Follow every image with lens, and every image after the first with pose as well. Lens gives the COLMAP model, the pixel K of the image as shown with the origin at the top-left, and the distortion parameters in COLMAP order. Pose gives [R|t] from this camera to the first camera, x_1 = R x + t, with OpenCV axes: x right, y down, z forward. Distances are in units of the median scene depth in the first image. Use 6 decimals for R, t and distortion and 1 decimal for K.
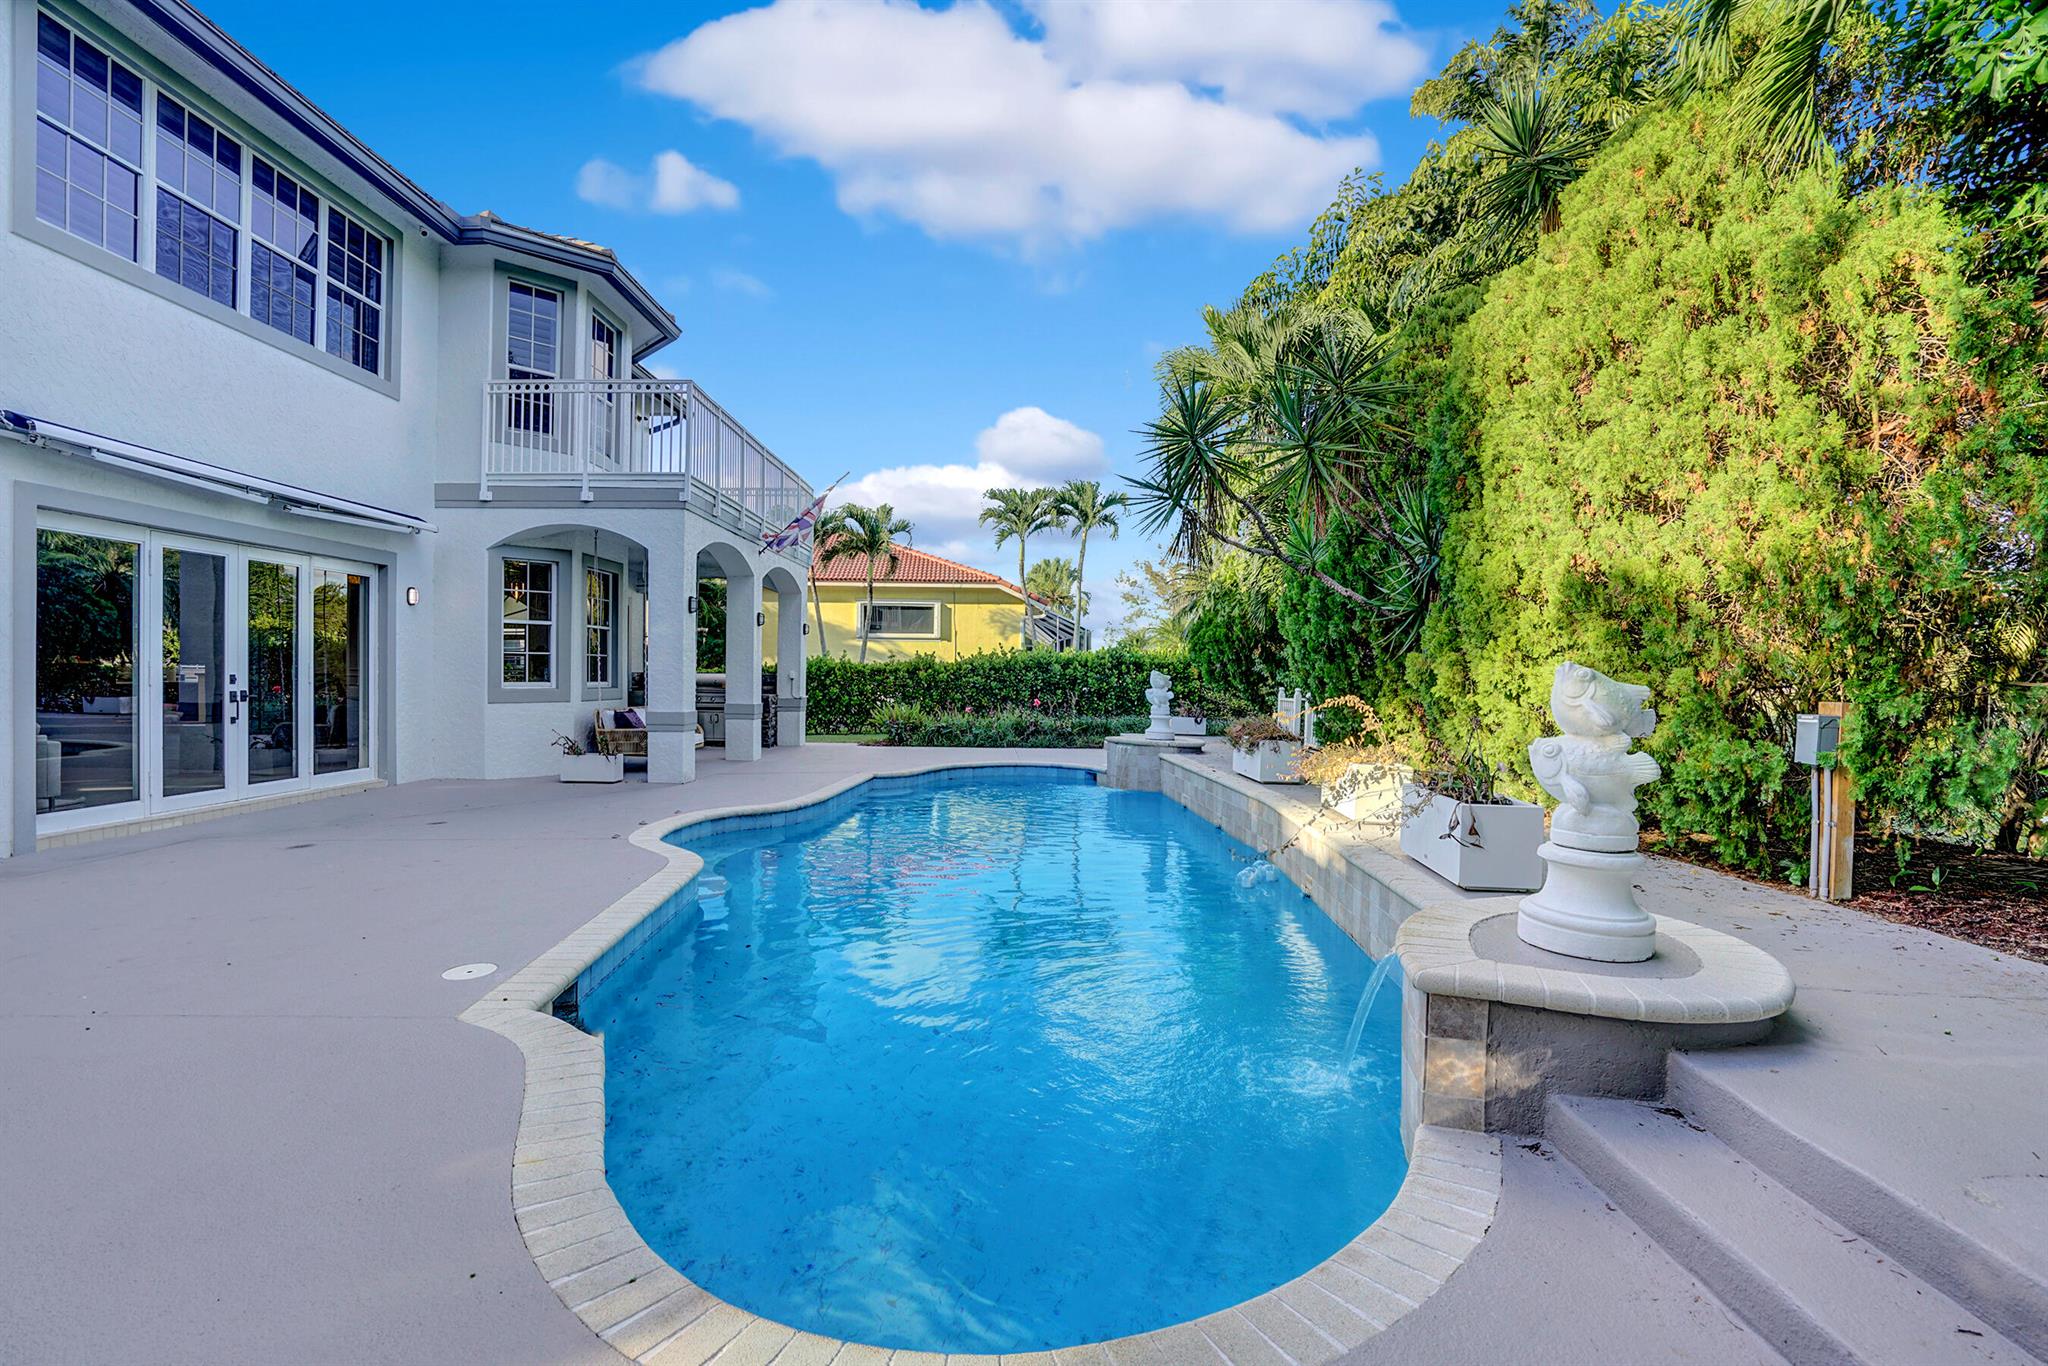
lens RADIAL K [[939.2, 0, 1024.0], [0, 939.2, 683.0], [0, 0, 1]] dist [-0.064454, 0.027708]
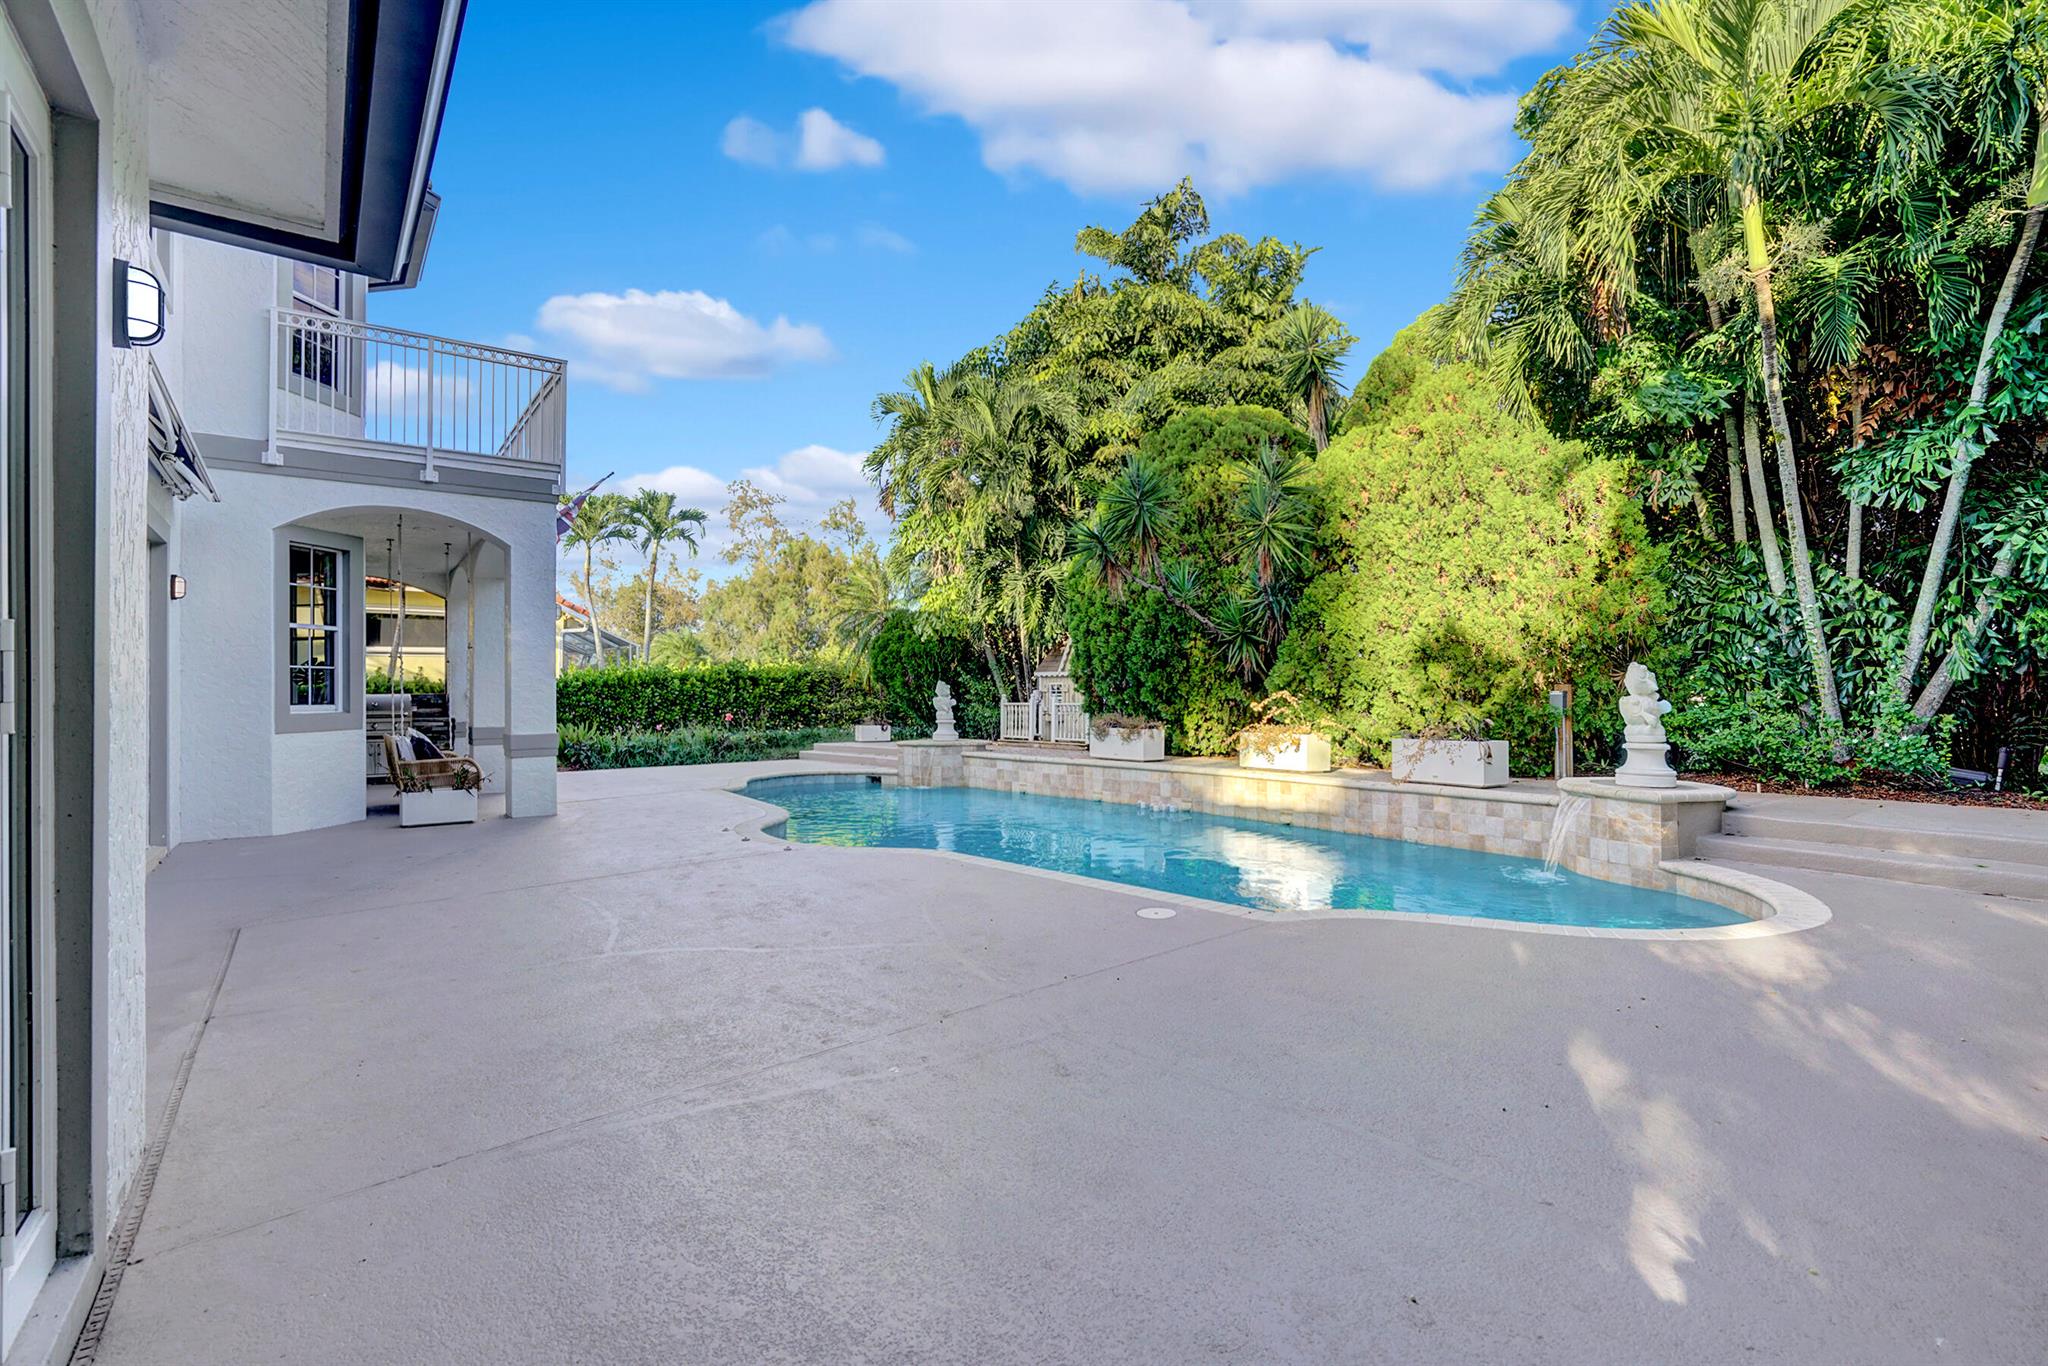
lens RADIAL K [[939.2, 0, 1024.0], [0, 939.2, 683.0], [0, 0, 1]] dist [-0.064454, 0.027708]
pose [[0.789331, -0.012962, 0.613831, -0.539022], [0.024380, 0.999650, -0.010241, 0.003393], [-0.613484, 0.023049, 0.789371, 0.033627]]
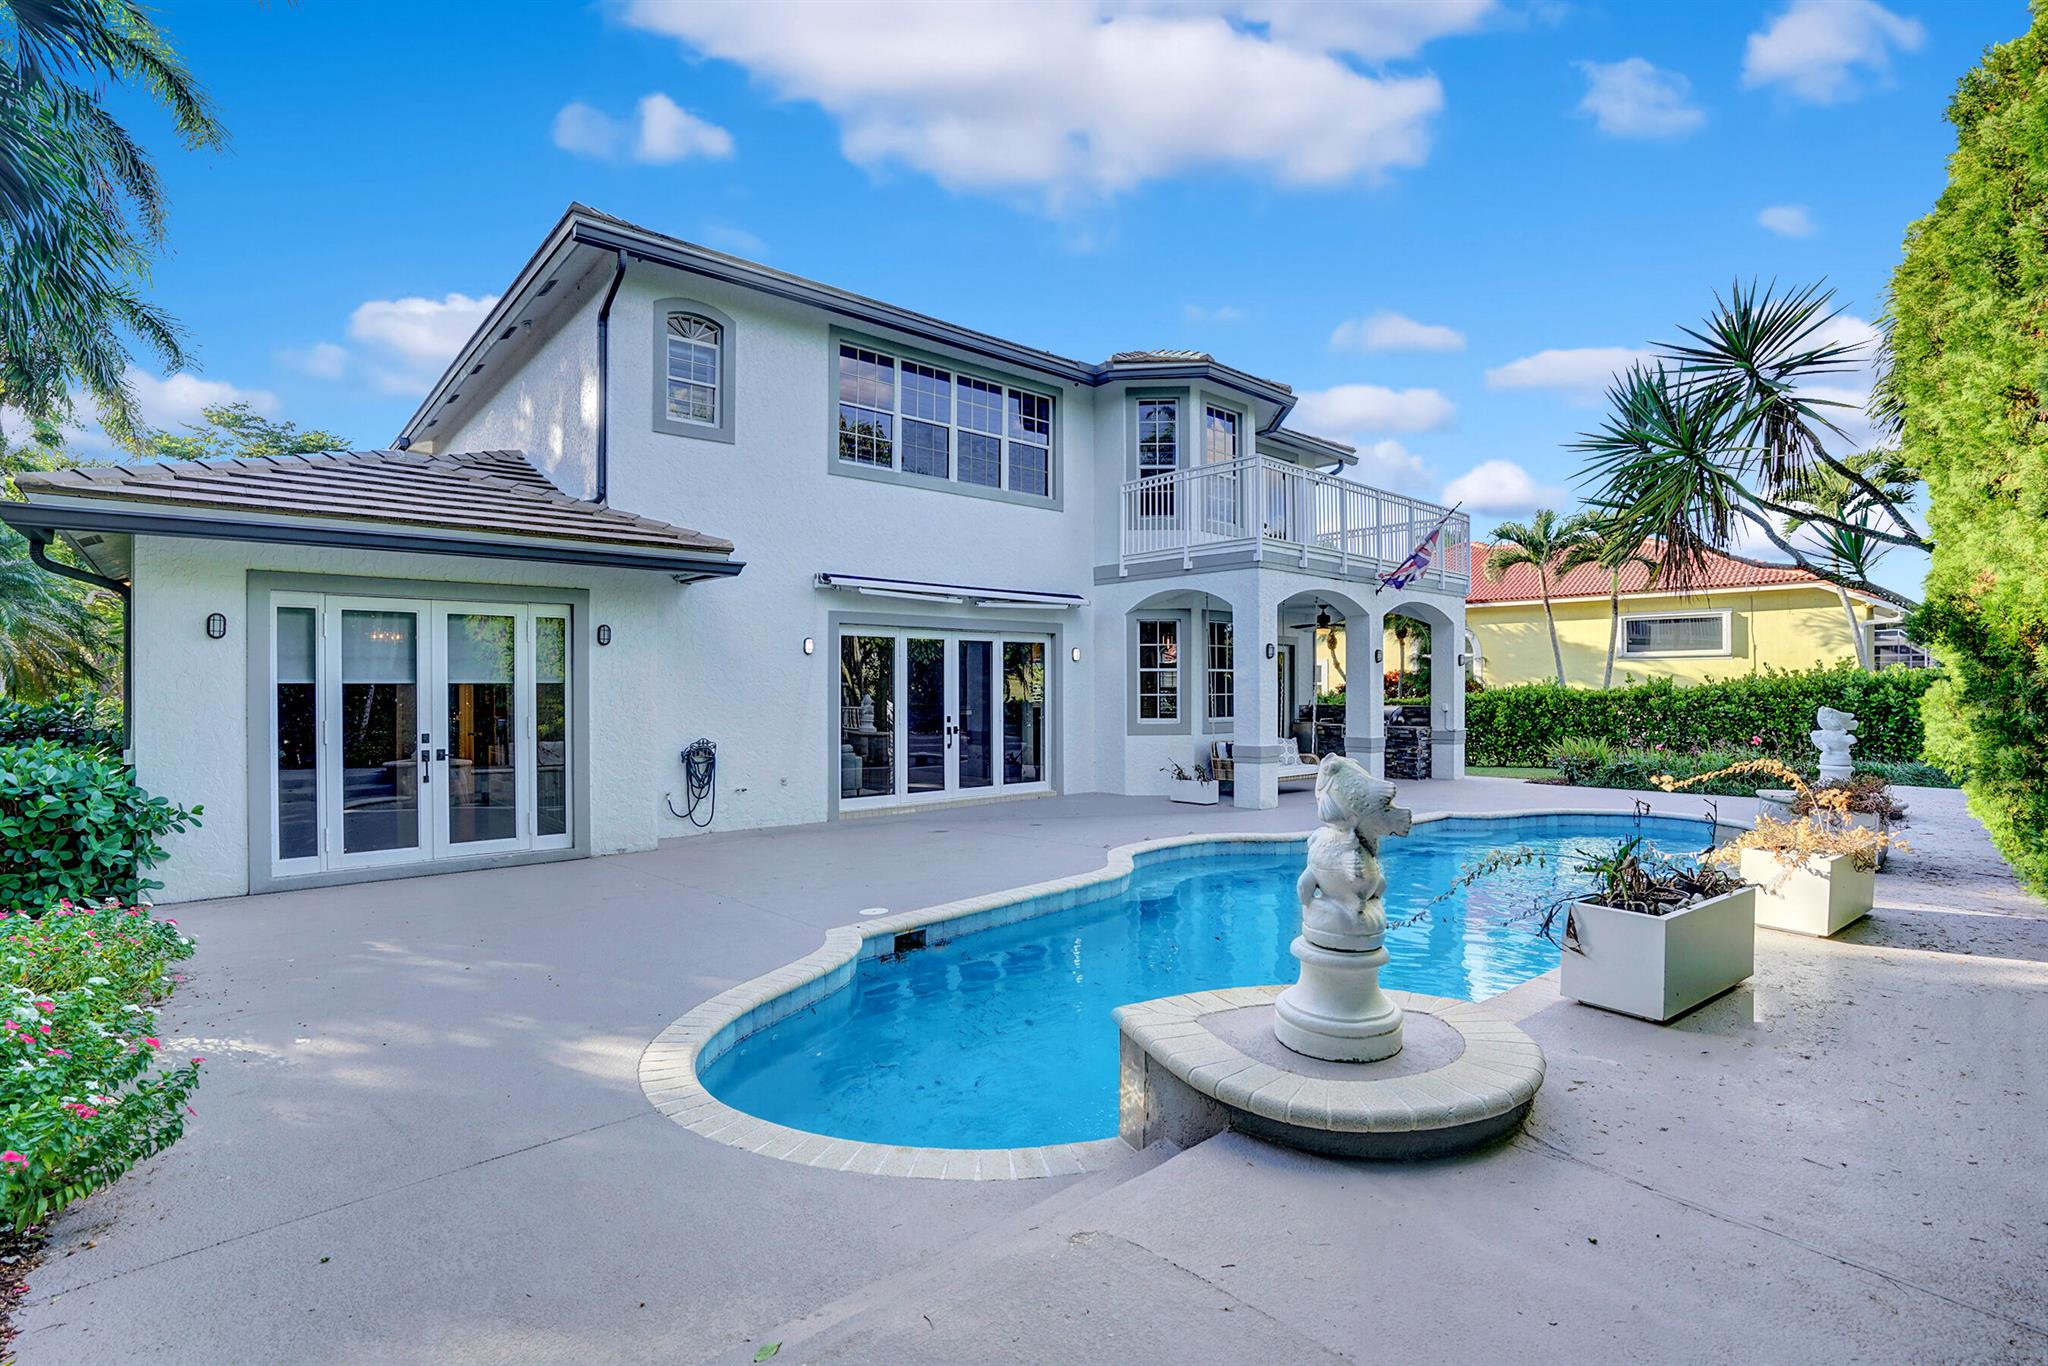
lens RADIAL K [[939.2, 0, 1024.0], [0, 939.2, 683.0], [0, 0, 1]] dist [-0.064454, 0.027708]
pose [[0.671104, -0.020019, -0.741093, 0.277200], [0.003456, 0.999709, -0.023876, -0.019021], [0.741355, 0.013462, 0.670978, 0.021760]]
